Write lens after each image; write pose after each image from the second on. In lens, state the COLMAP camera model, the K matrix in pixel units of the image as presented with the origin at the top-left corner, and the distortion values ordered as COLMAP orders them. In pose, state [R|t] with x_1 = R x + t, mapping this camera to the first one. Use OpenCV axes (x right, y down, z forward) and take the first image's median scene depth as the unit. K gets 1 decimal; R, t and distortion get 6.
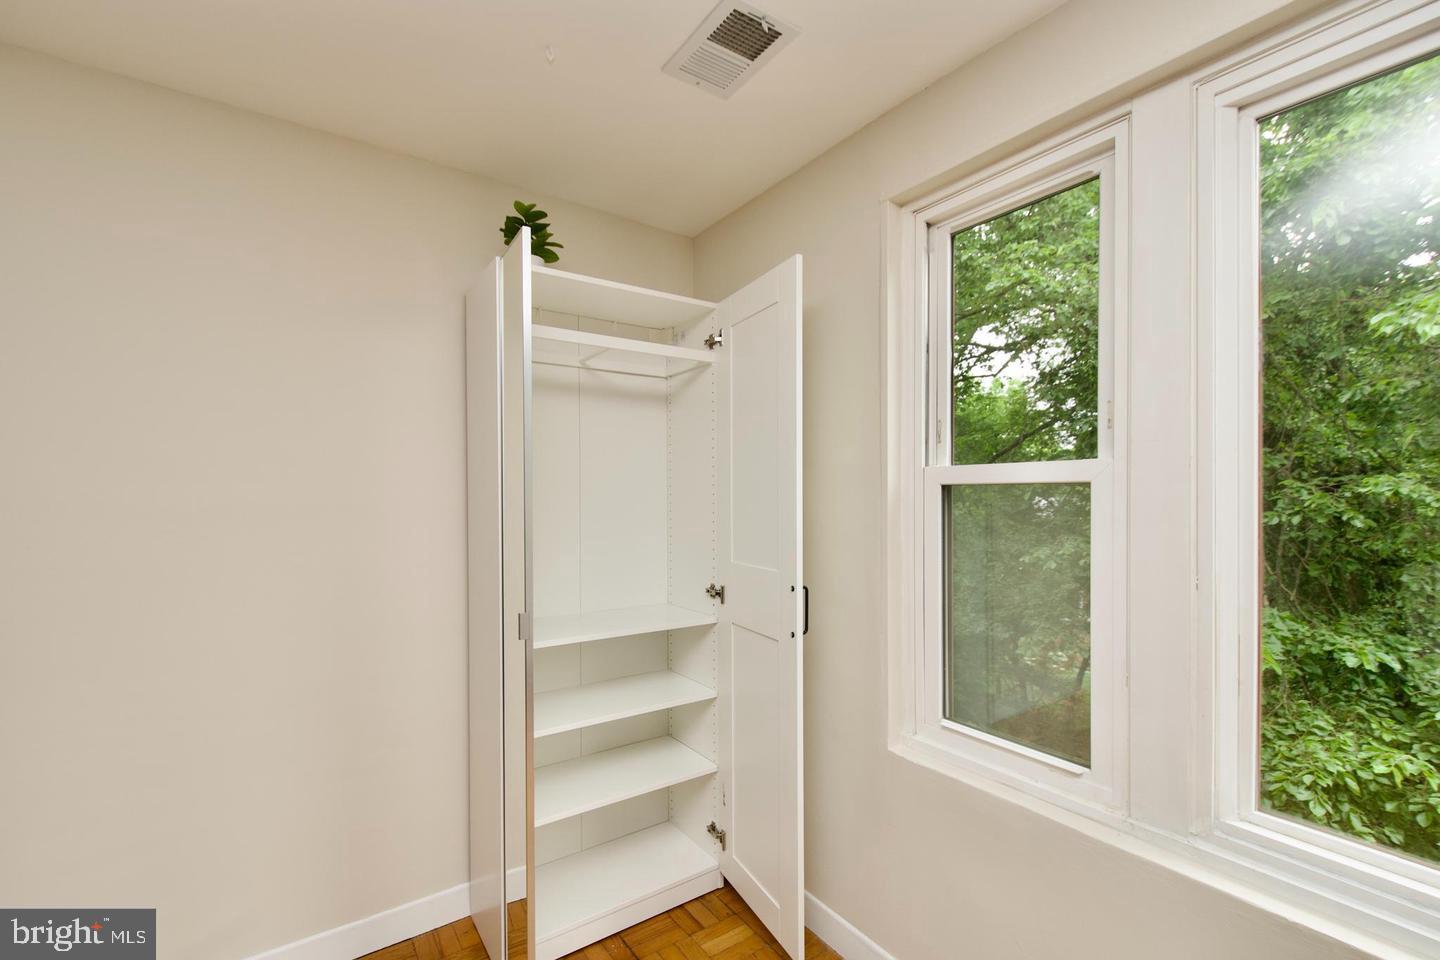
lens RADIAL K [[632.2, 0, 731.0], [0, 632.2, 500.4], [0, 0, 1]] dist [0.010703, -0.007046]
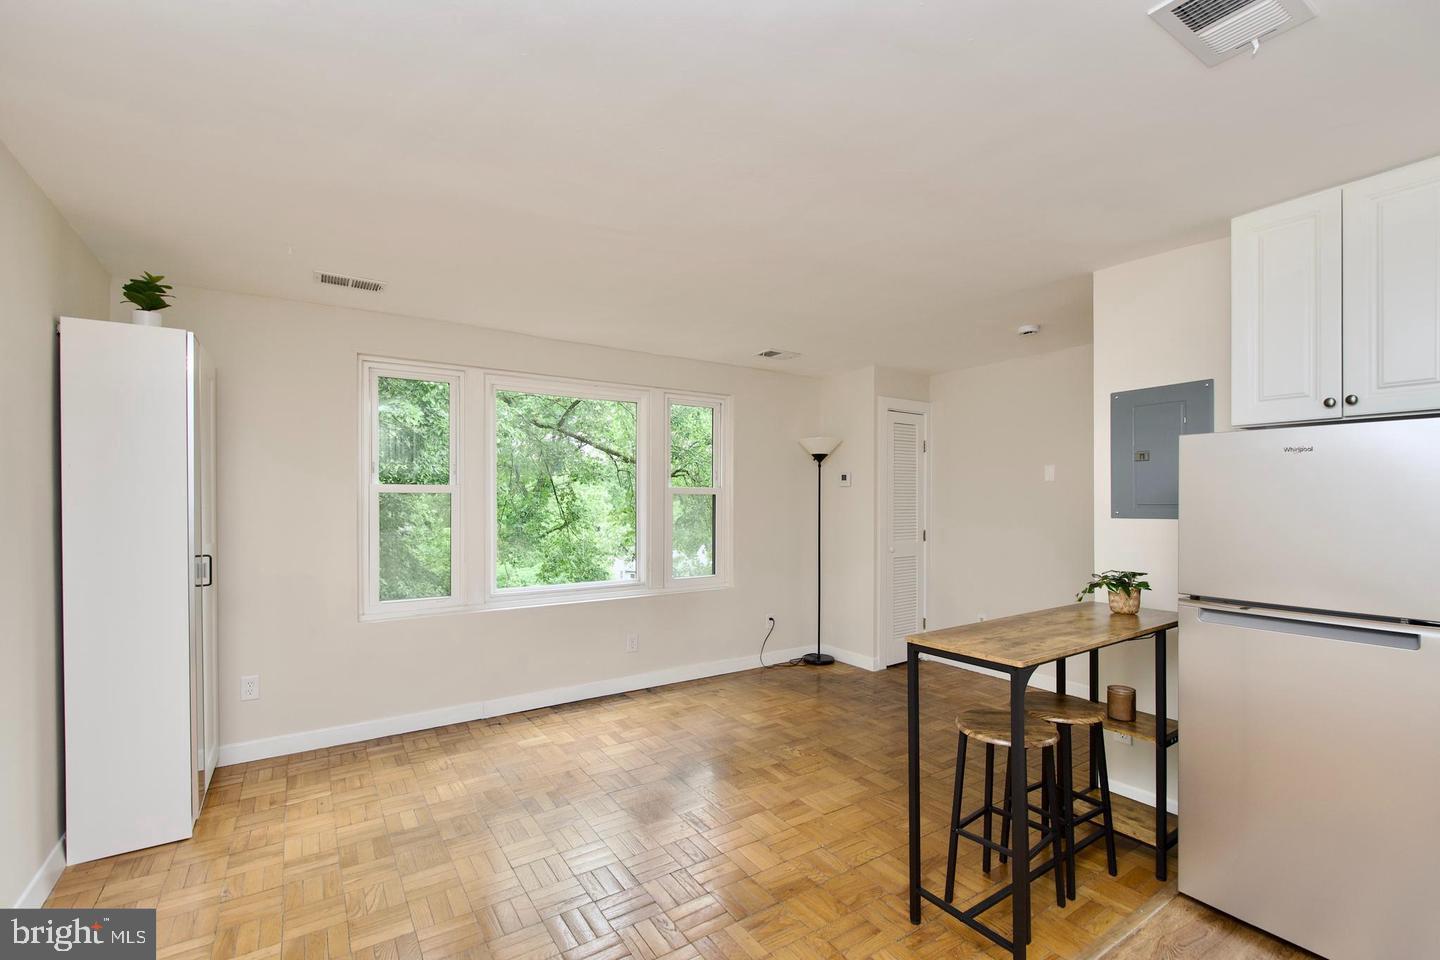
lens RADIAL K [[632.2, 0, 731.0], [0, 632.2, 500.4], [0, 0, 1]] dist [0.010703, -0.007046]
pose [[0.021114, -0.003318, 0.999772, -1.789438], [0.004013, 0.999987, 0.003234, -0.002311], [-0.999769, 0.003944, 0.021127, -0.234046]]
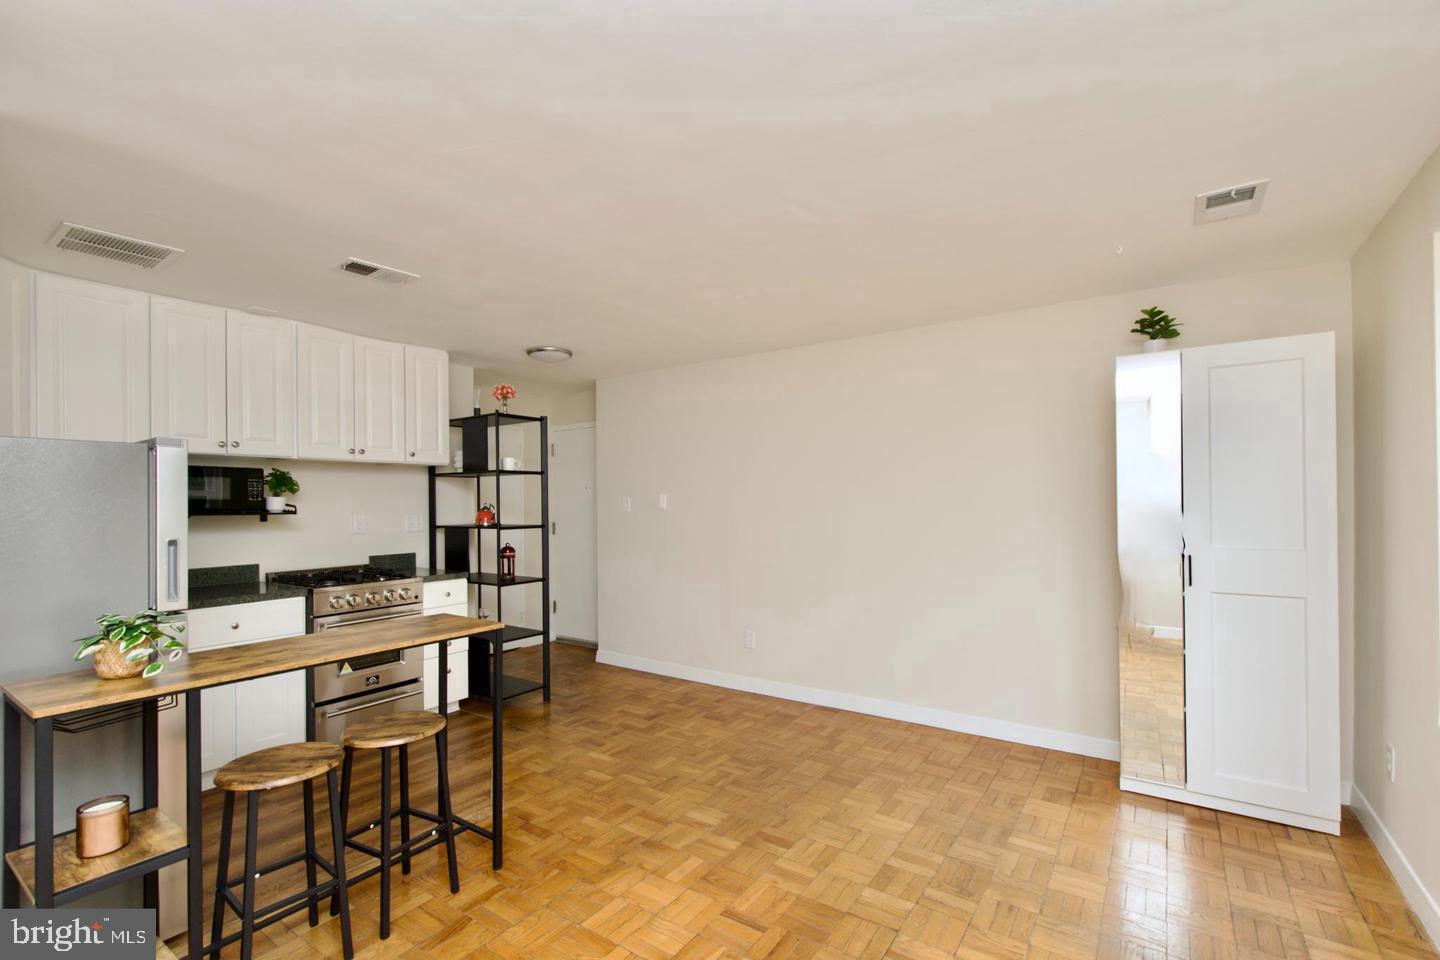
lens RADIAL K [[632.2, 0, 731.0], [0, 632.2, 500.4], [0, 0, 1]] dist [0.010703, -0.007046]
pose [[0.345698, -0.003454, -0.938339, 0.898528], [0.004337, 0.999988, -0.002083, -0.004770], [0.938336, -0.003349, 0.345709, -0.551420]]
